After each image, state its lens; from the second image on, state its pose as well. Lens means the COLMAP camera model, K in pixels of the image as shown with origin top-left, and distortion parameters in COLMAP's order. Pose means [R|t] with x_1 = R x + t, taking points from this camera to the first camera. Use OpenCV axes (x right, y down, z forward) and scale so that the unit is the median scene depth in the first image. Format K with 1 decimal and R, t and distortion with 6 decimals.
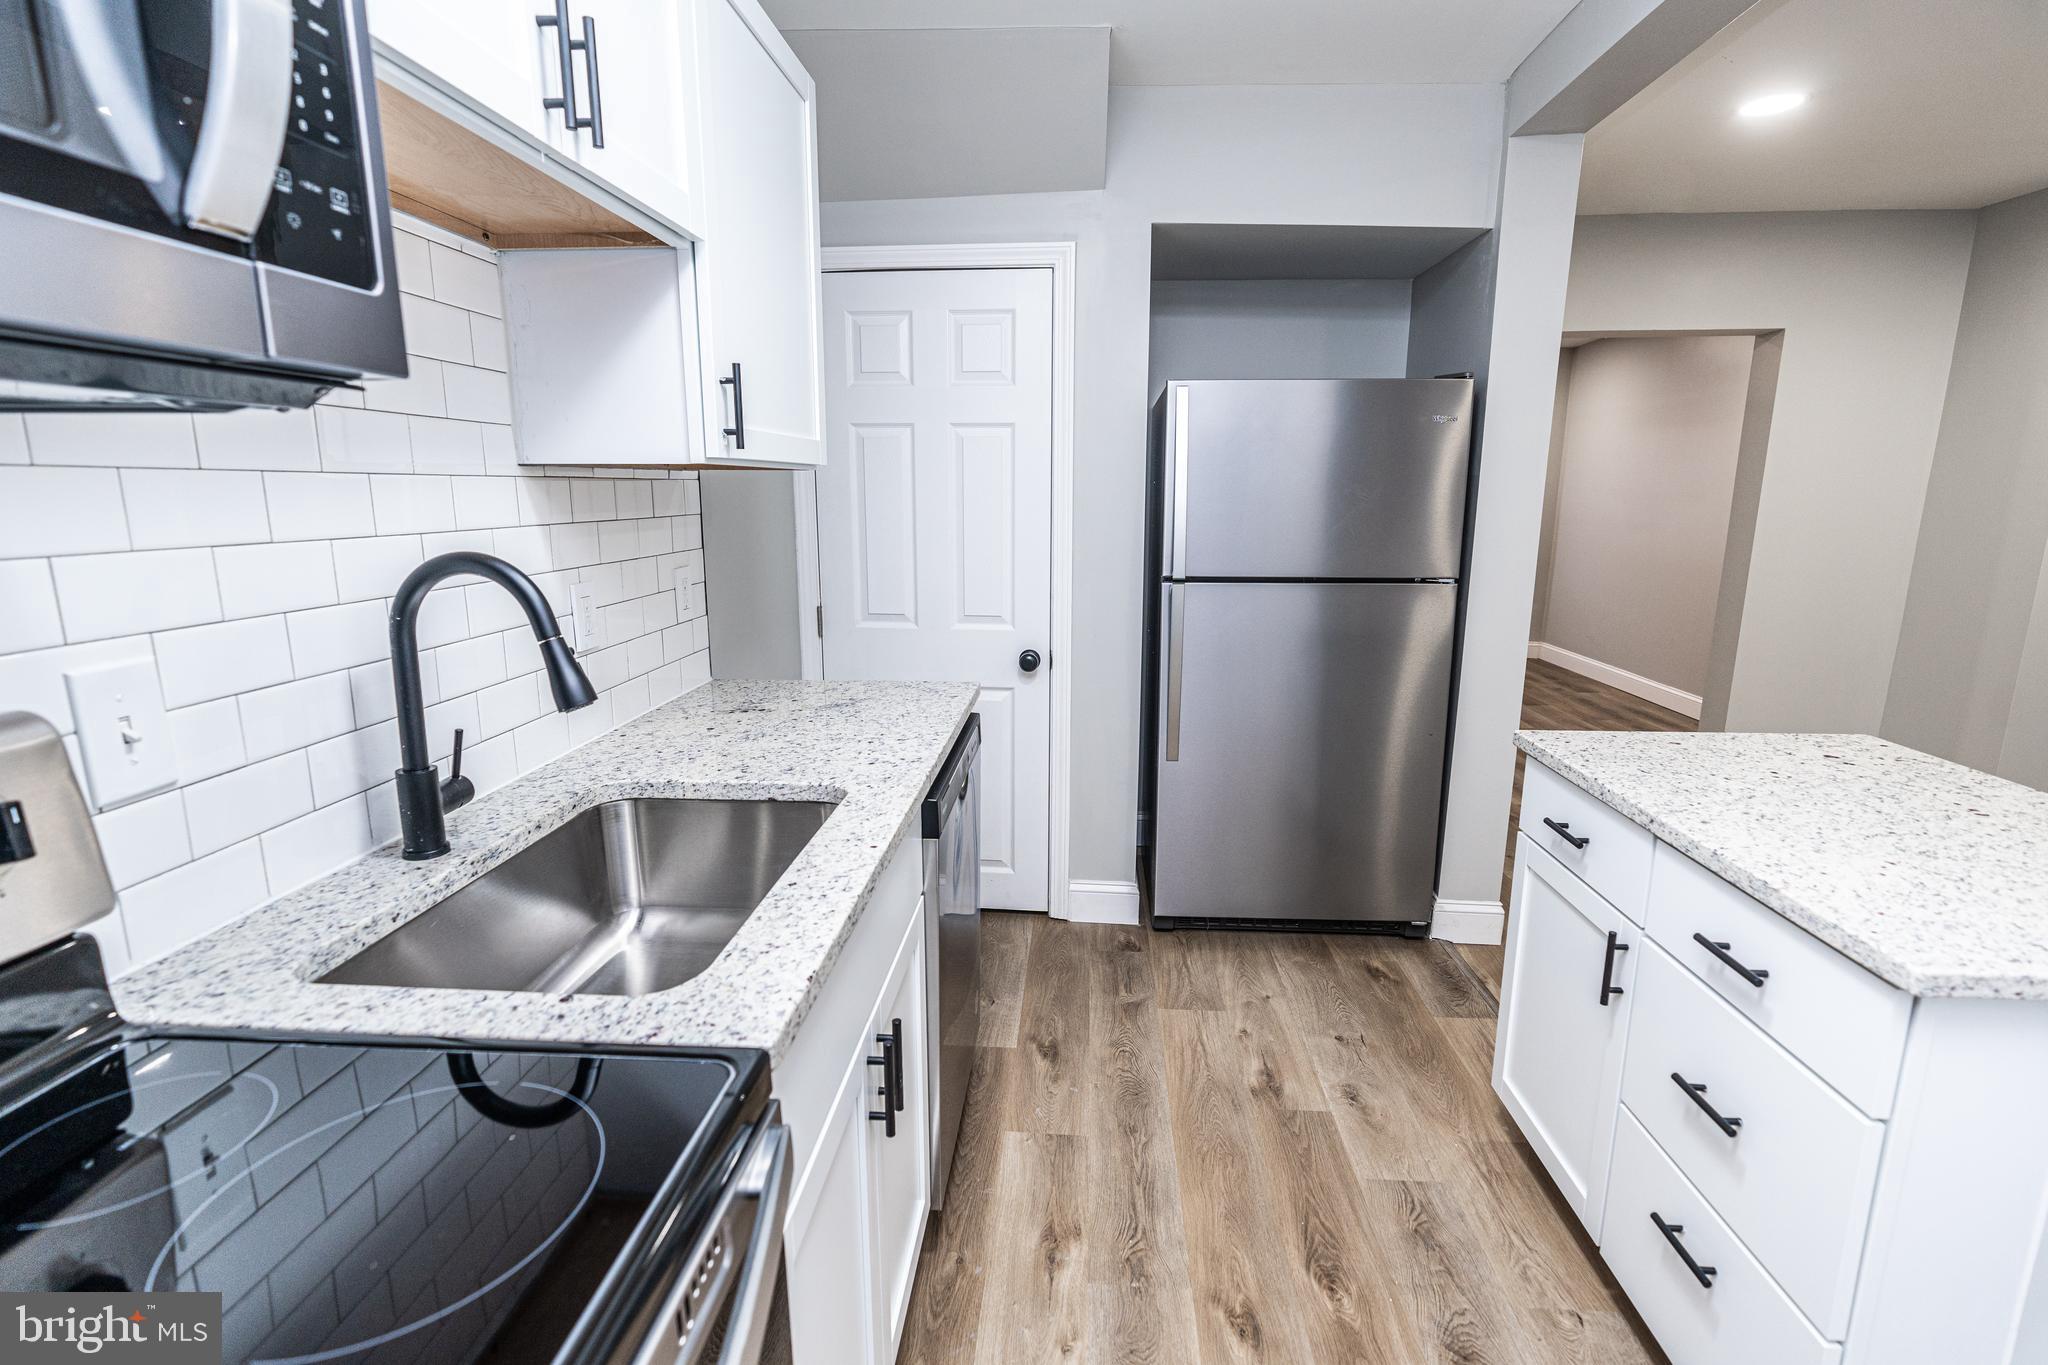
lens RADIAL K [[963.8, 0, 1035.5], [0, 963.8, 668.9], [0, 0, 1]] dist [-0.060679, 0.031876]
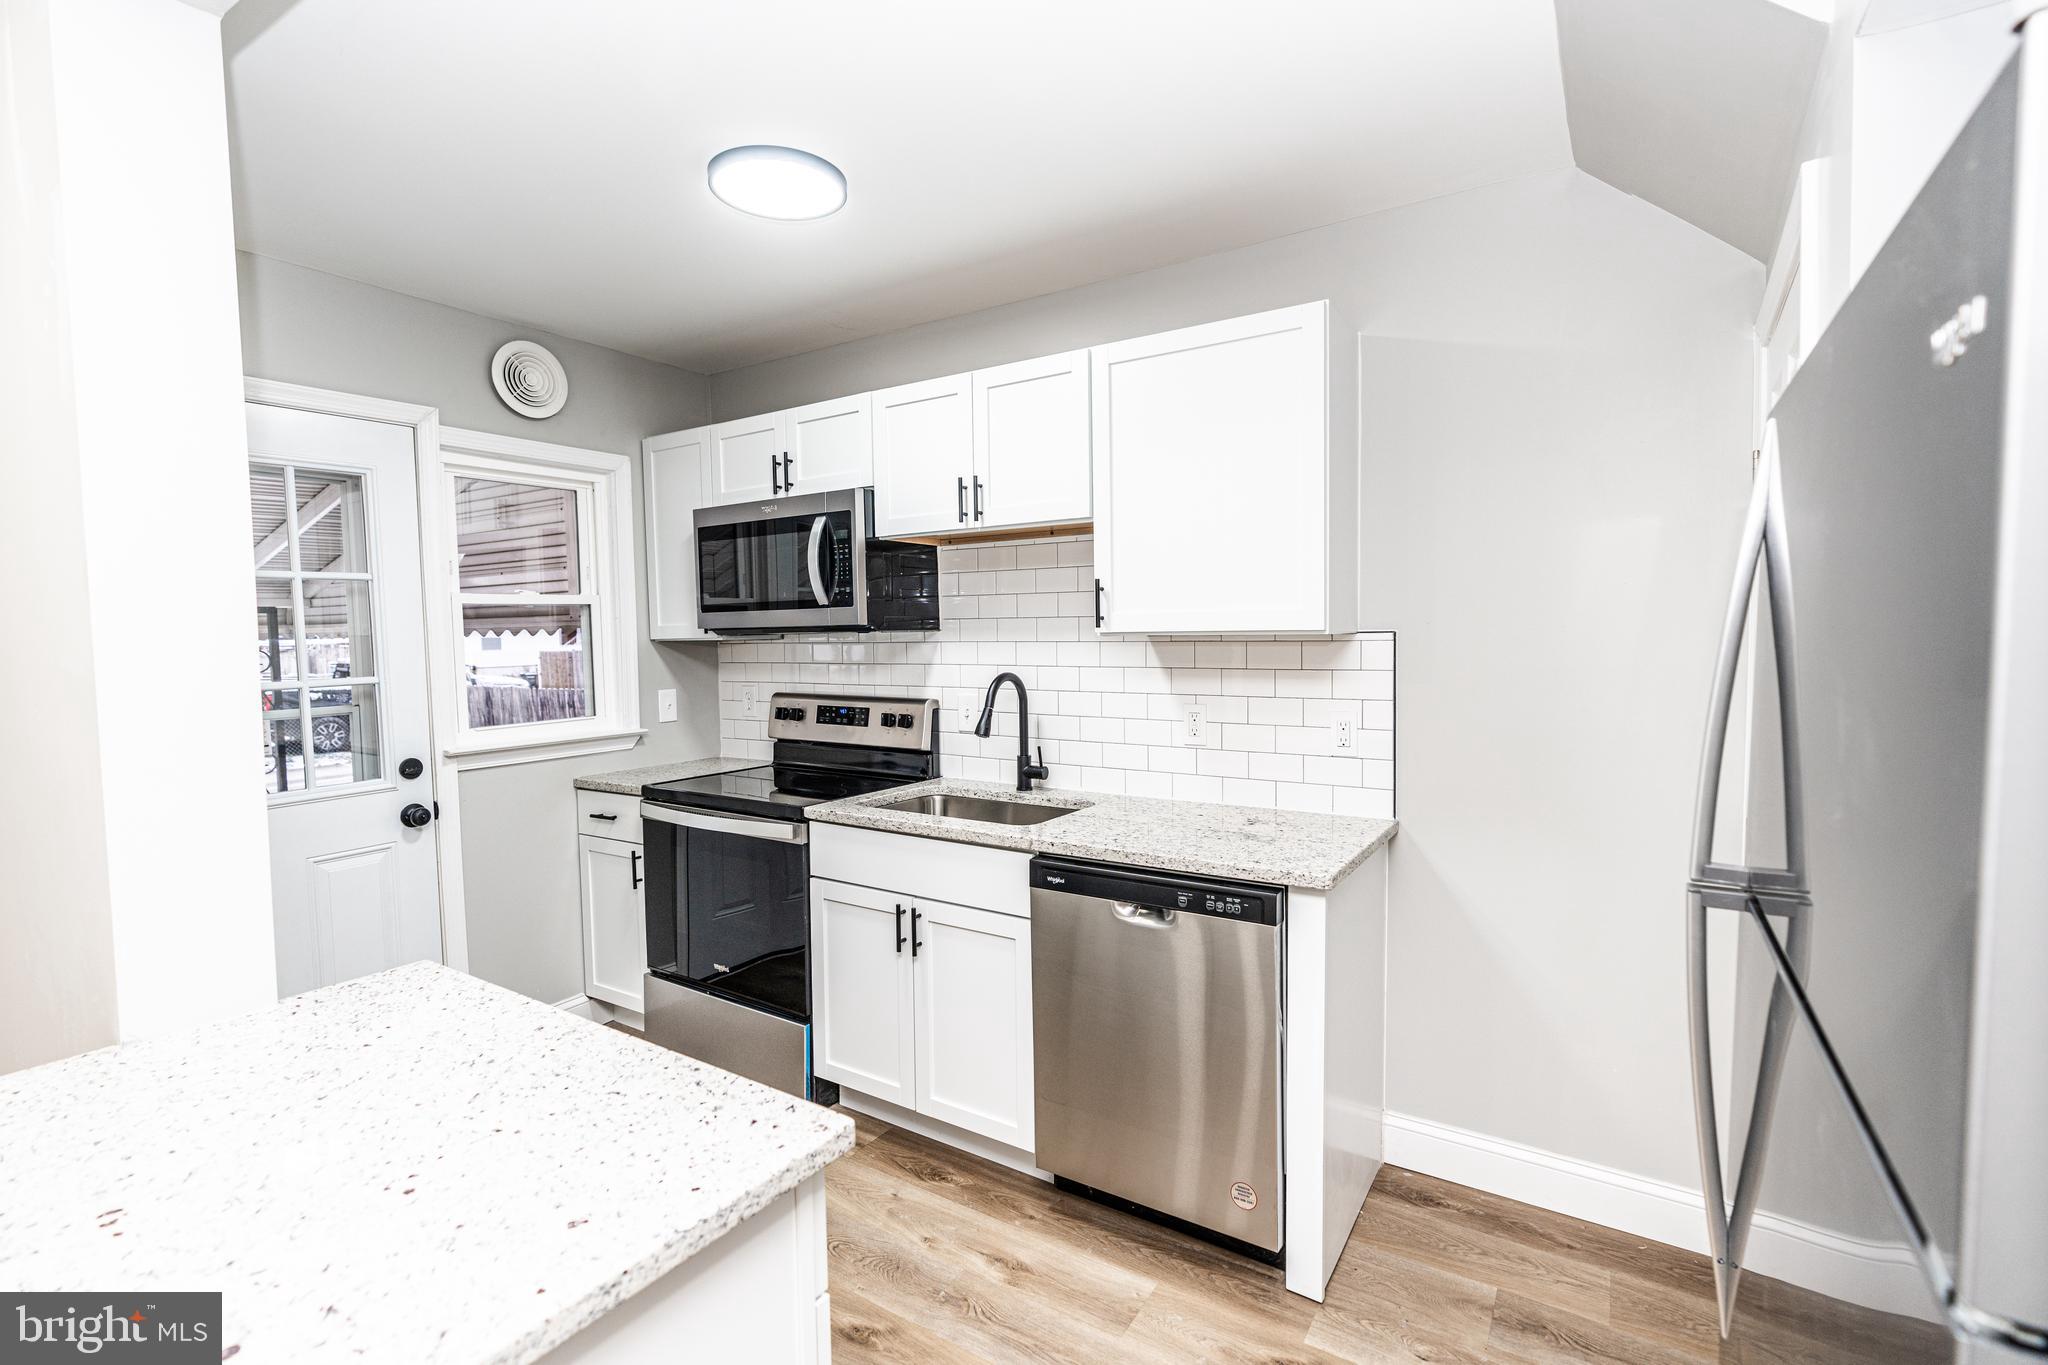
lens RADIAL K [[922.2, 0, 1029.9], [0, 922.2, 680.3], [0, 0, 1]] dist [-0.004702, 0.001454]
pose [[-0.496789, 0.049839, -0.866439, 1.061598], [-0.153354, 0.977599, 0.144161, -0.325342], [0.854215, 0.204489, -0.478017, 1.523796]]
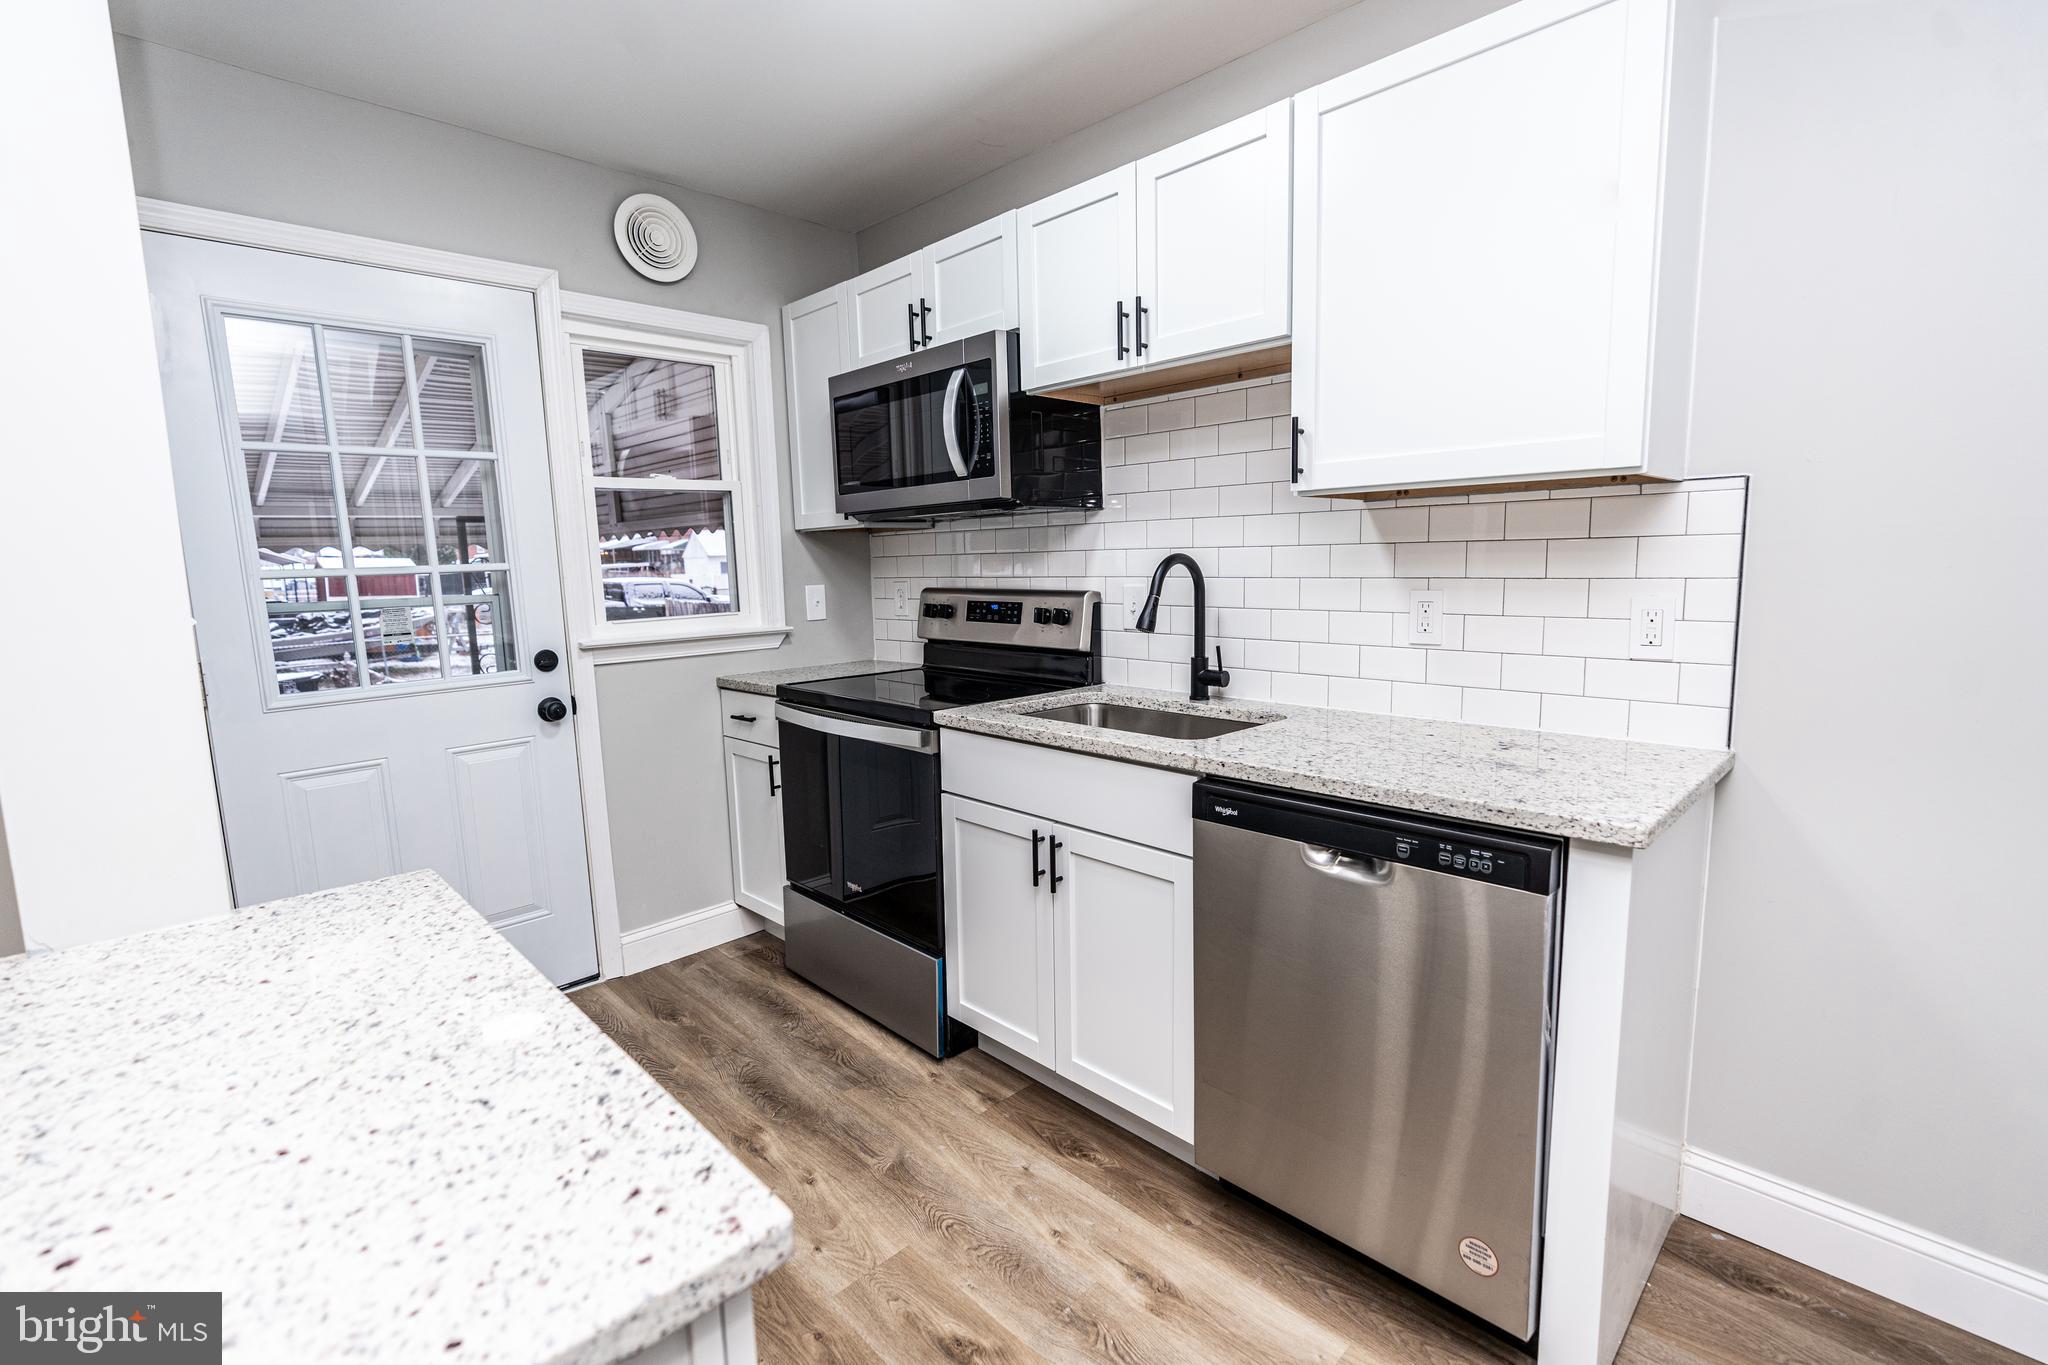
lens RADIAL K [[922.2, 0, 1029.9], [0, 922.2, 680.3], [0, 0, 1]] dist [-0.004702, 0.001454]
pose [[-0.673592, 0.109436, -0.730957, 0.774395], [-0.120887, 0.959347, 0.255029, -0.227733], [0.729151, 0.260148, -0.632979, 1.425415]]
